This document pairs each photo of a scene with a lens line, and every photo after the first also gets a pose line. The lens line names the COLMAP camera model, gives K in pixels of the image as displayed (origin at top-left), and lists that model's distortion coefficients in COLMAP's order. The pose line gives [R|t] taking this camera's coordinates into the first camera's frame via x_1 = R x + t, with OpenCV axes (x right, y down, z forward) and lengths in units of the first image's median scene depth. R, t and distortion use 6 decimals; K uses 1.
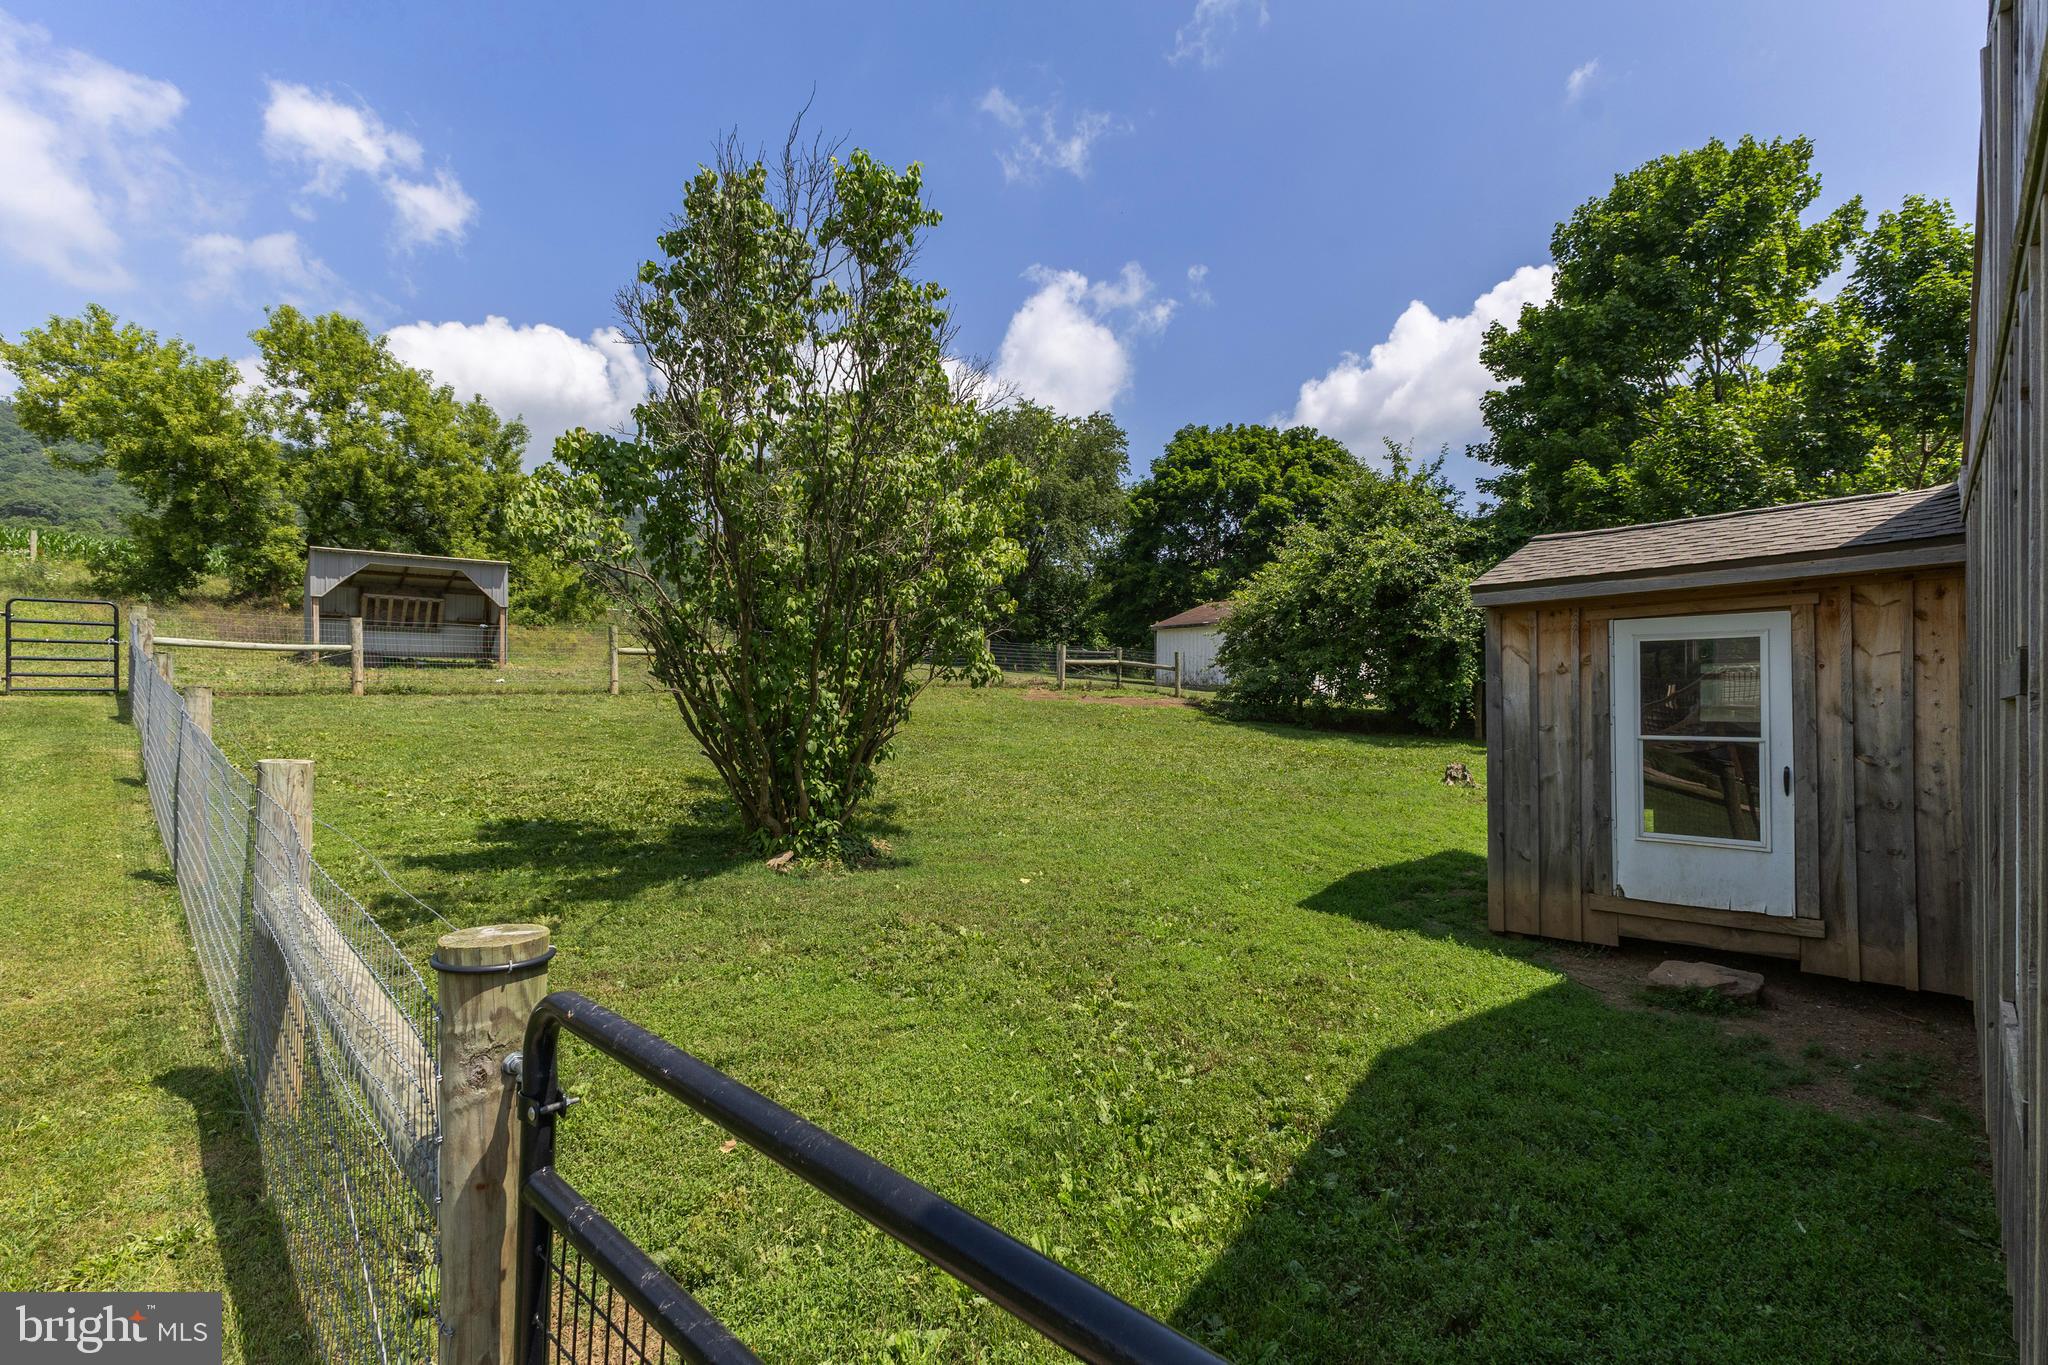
lens RADIAL K [[897.8, 0, 1018.5], [0, 897.8, 691.7], [0, 0, 1]] dist [-0.001776, -0.000794]
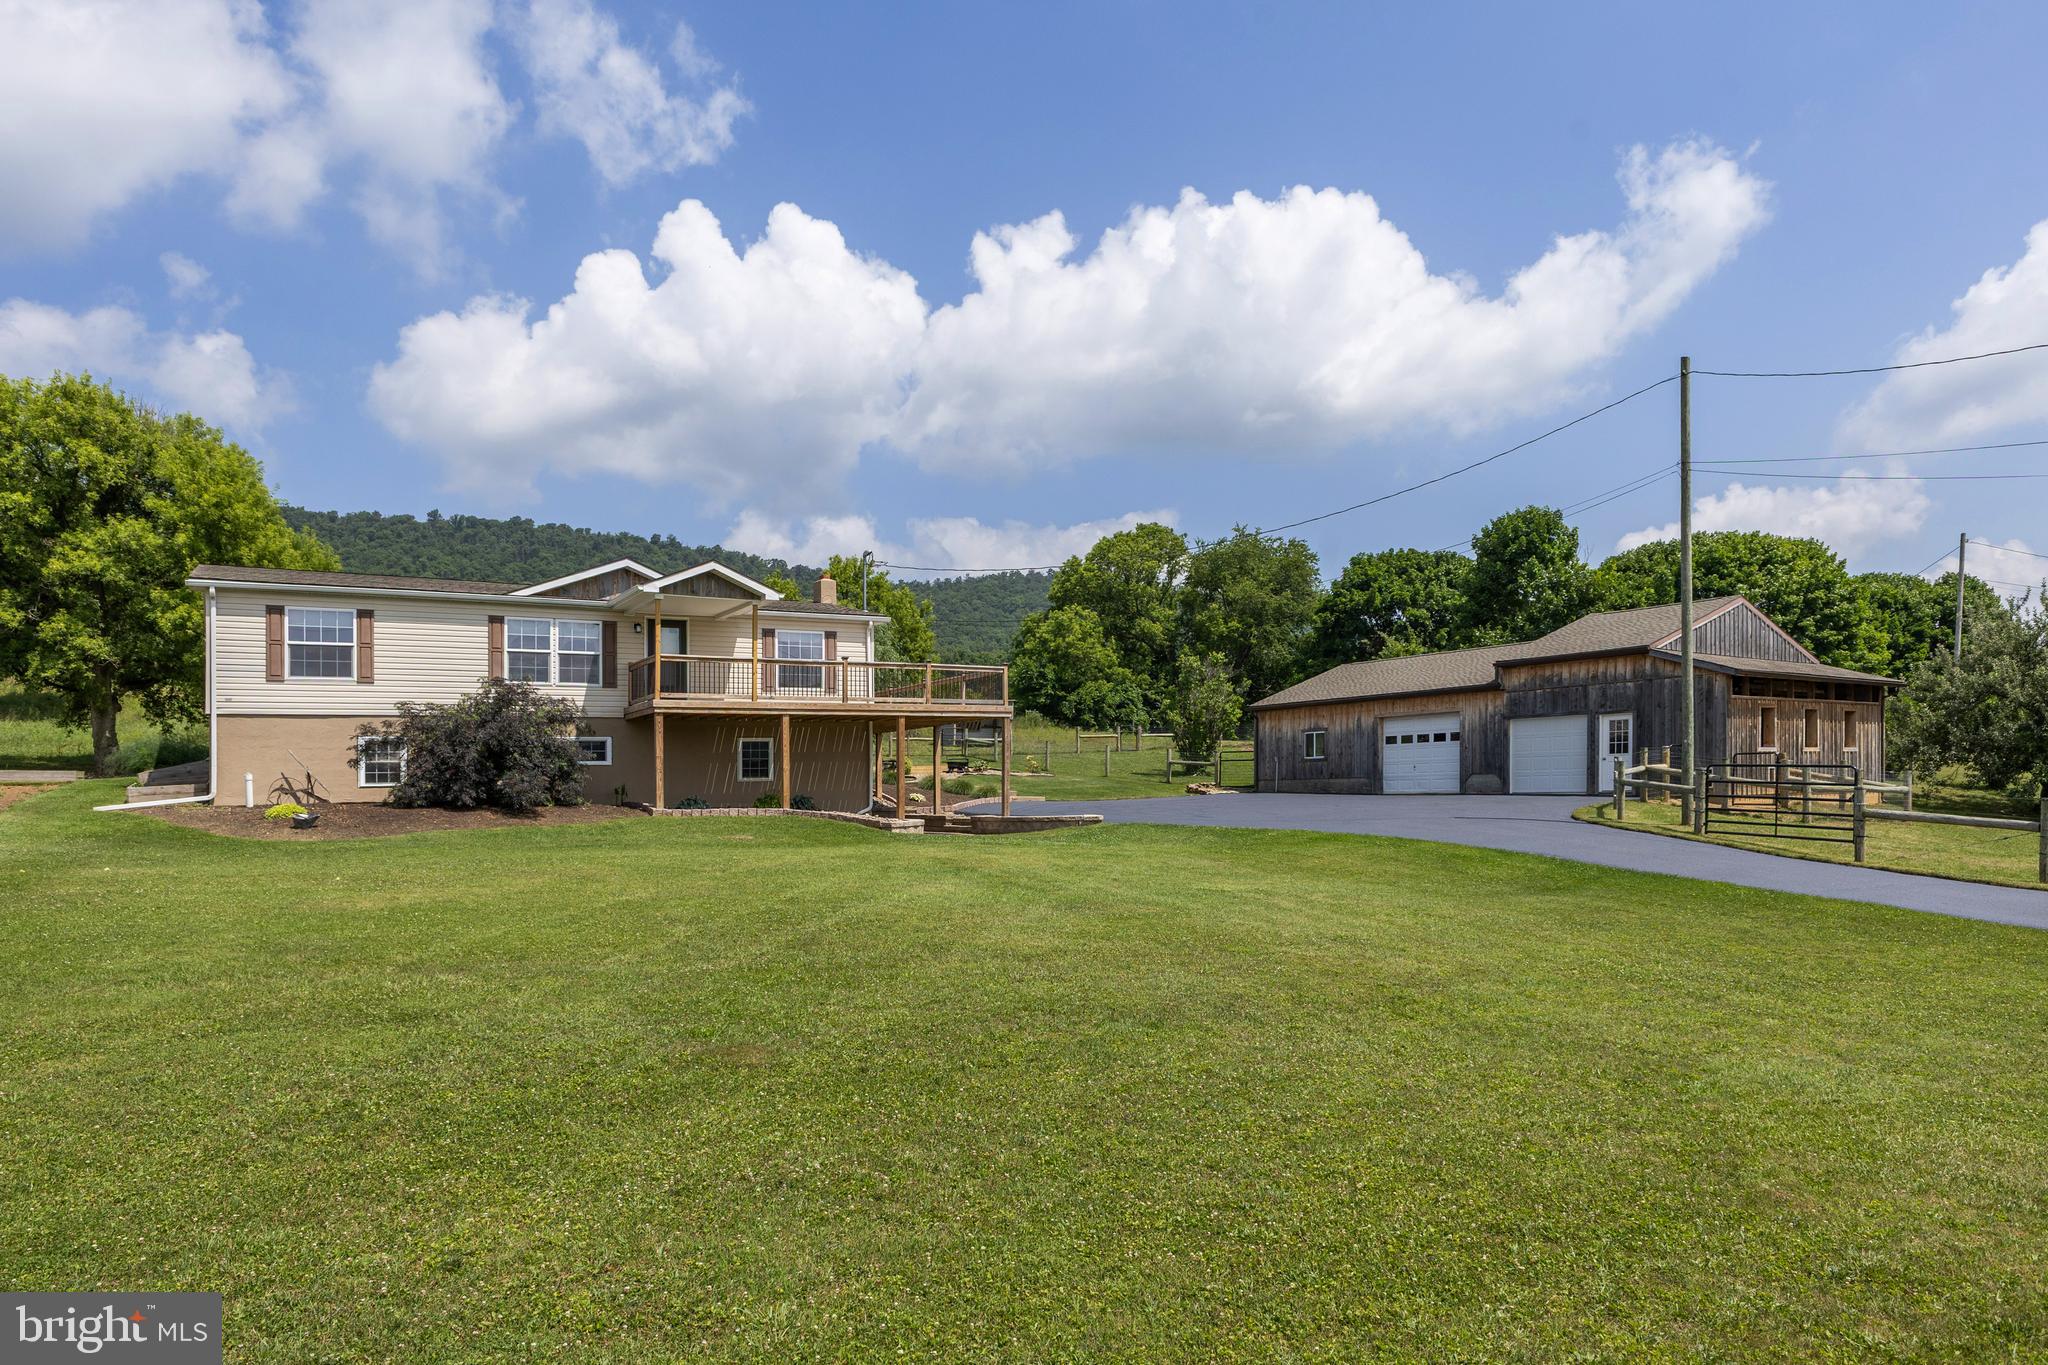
lens RADIAL K [[1240.7, 0, 1022.6], [0, 1240.7, 945.7], [0, 0, 1]] dist [-0.006791, -0.001593]
pose [[0.986109, -0.013424, -0.165553, -0.026276], [0.035761, 0.990512, 0.132695, 0.064495], [0.162201, -0.136772, 0.977233, -2.381630]]
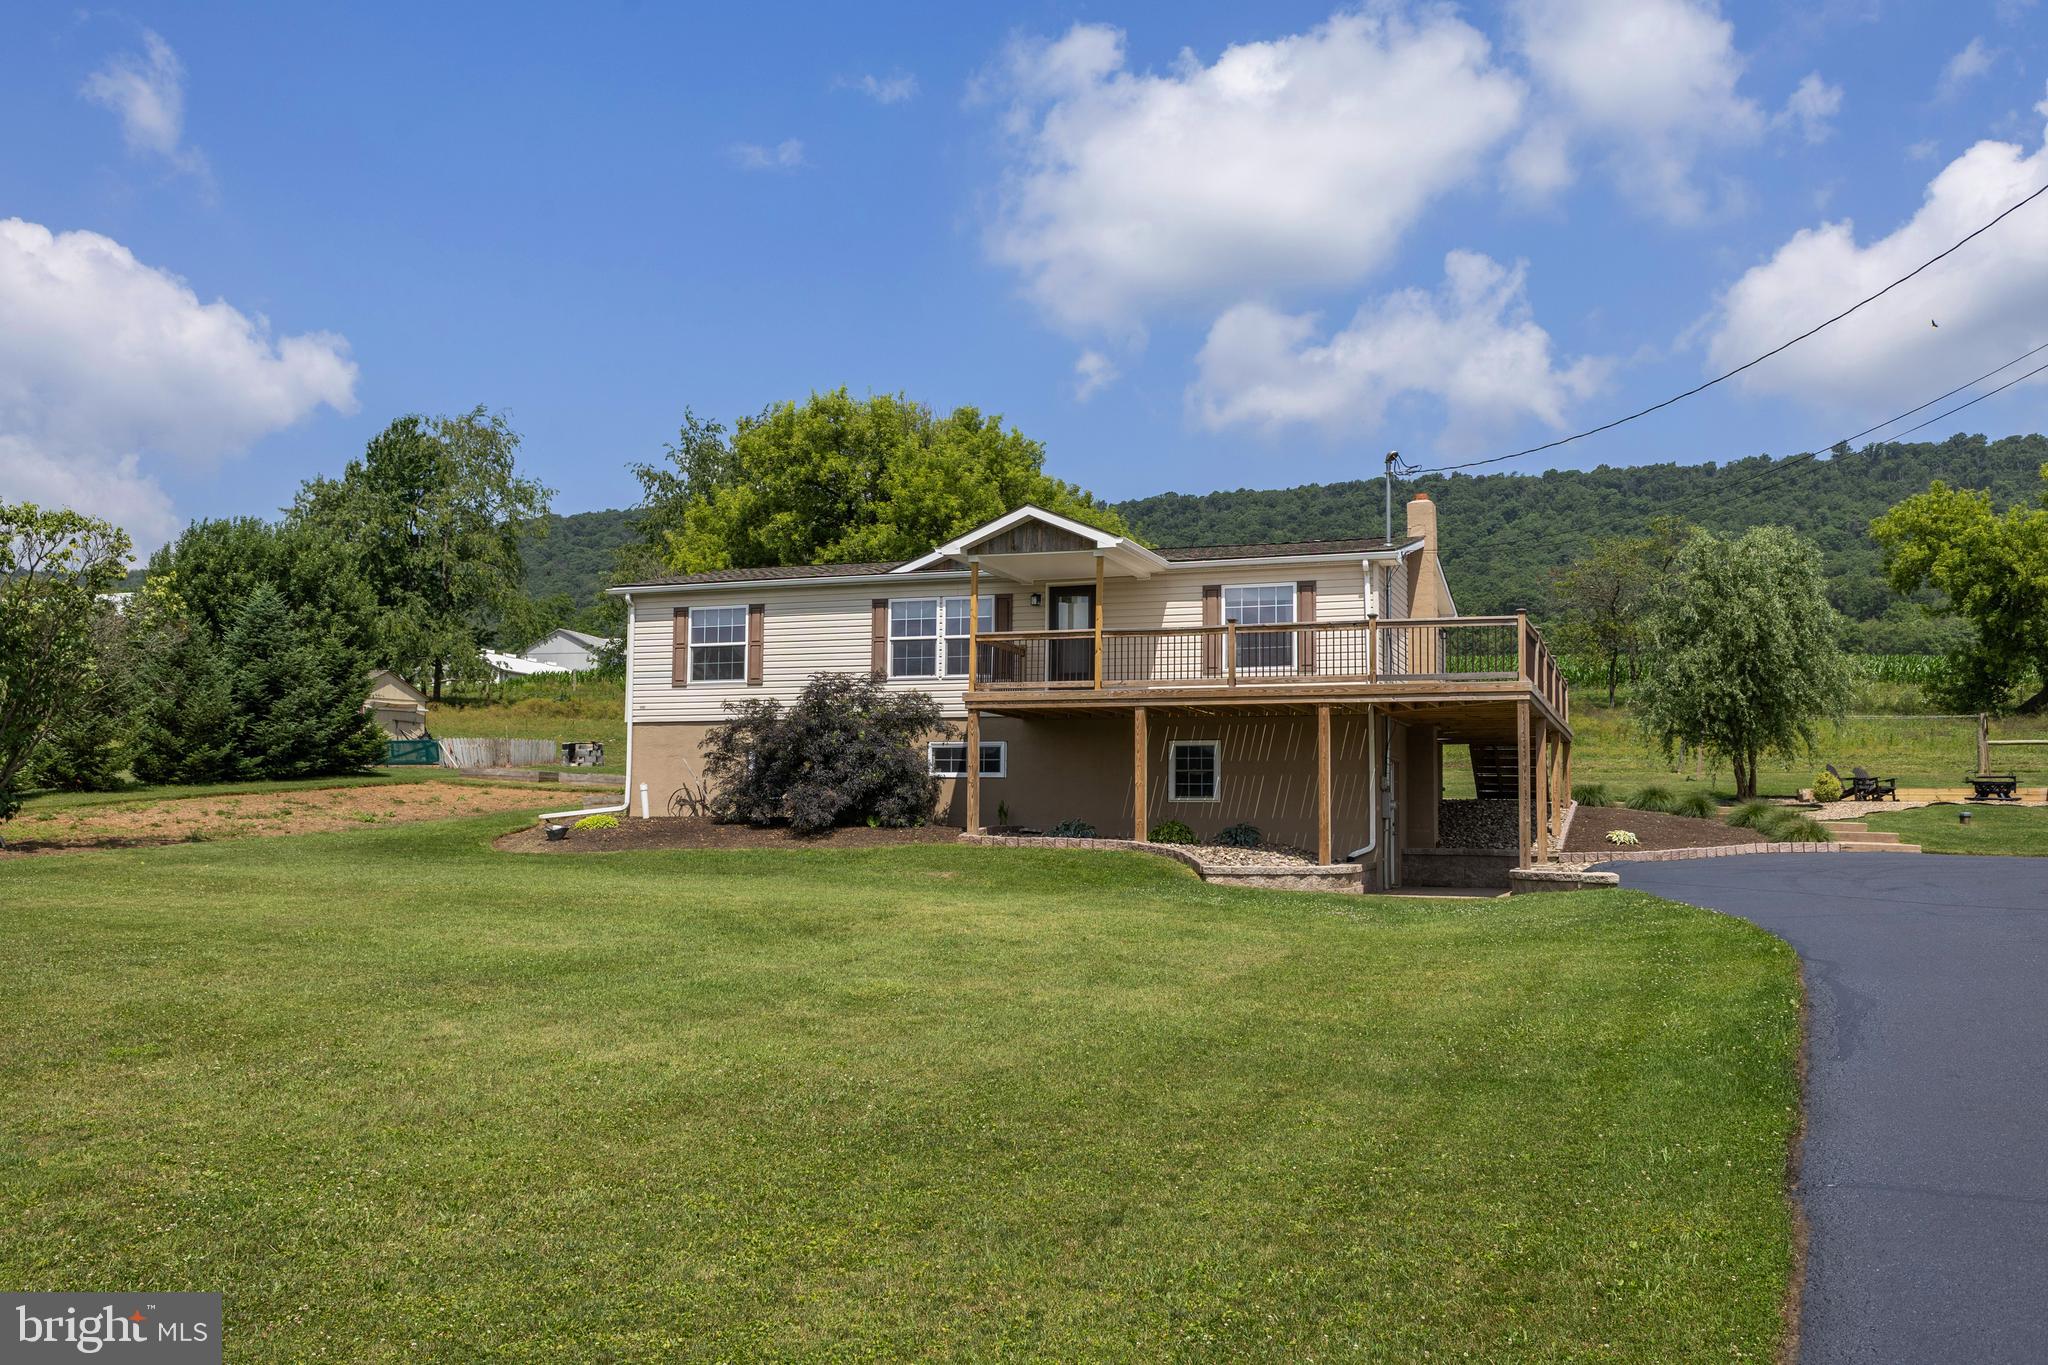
lens RADIAL K [[1742.0, 0, 1023.4], [0, 1742.0, 826.5], [0, 0, 1]] dist [-0.003263, -0.002944]
pose [[0.486299, -0.010980, -0.873724, 0.625235], [0.005256, 0.999940, -0.009641, 0.088851], [0.873777, 0.000096, 0.486327, -1.765207]]
